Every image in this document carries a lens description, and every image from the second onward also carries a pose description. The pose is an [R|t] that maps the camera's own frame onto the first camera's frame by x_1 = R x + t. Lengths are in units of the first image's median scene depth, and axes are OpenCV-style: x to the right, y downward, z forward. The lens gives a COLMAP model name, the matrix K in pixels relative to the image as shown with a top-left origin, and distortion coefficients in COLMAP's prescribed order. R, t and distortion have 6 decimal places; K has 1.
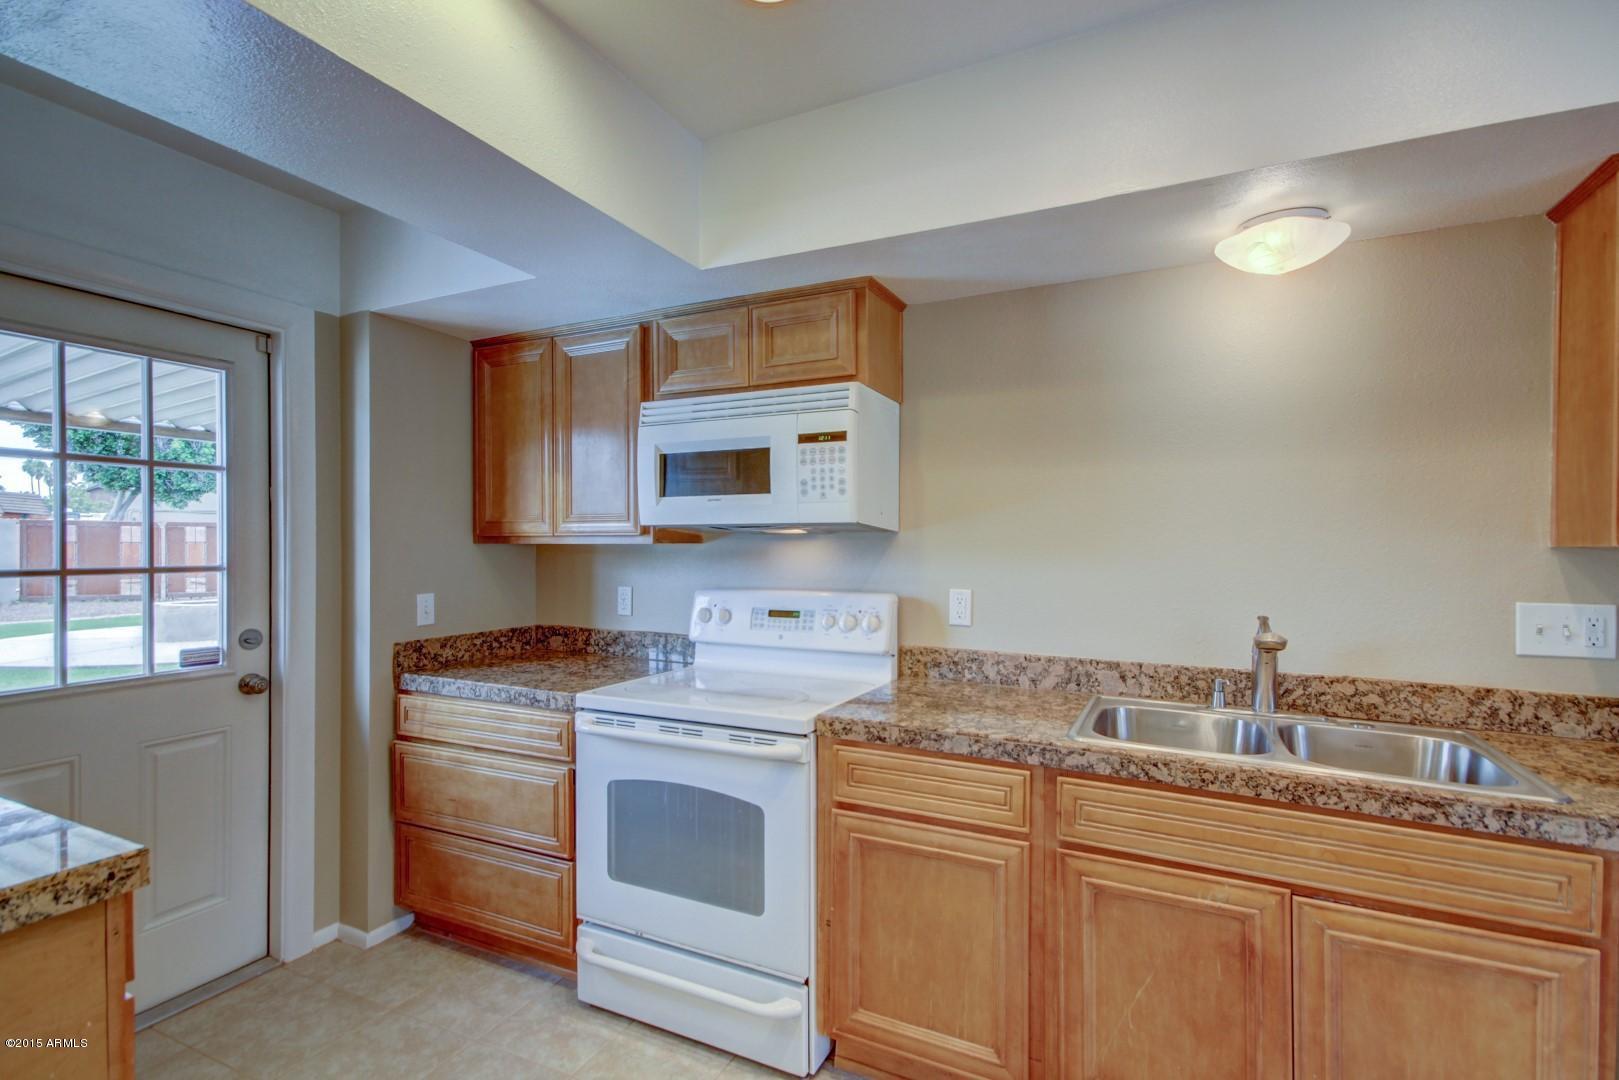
lens RADIAL K [[746.6, 0, 814.1], [0, 746.6, 545.0], [0, 0, 1]] dist [0.005020, 0.000133]
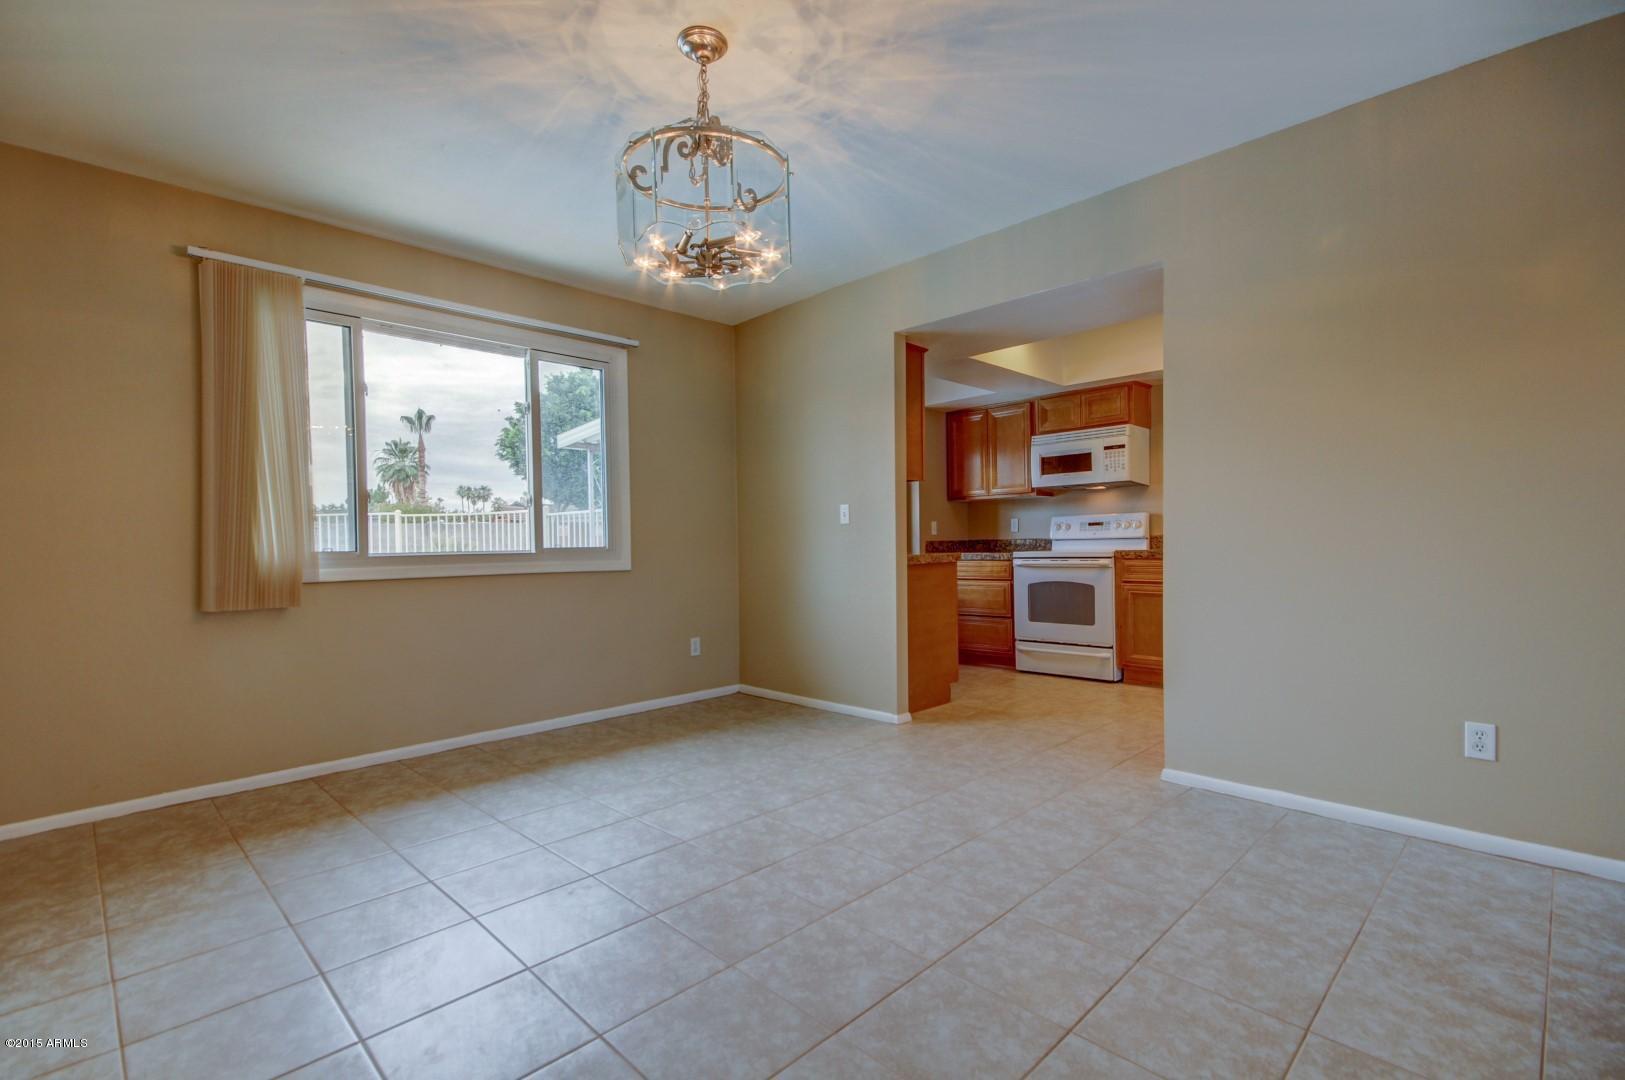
lens RADIAL K [[749.4, 0, 815.2], [0, 749.4, 566.0], [0, 0, 1]] dist [0.005020, 0.000133]
pose [[0.944454, -0.012733, -0.328398, -0.106747], [0.023408, 0.999318, 0.028574, 0.146275], [0.327810, -0.034674, 0.944107, -1.578596]]
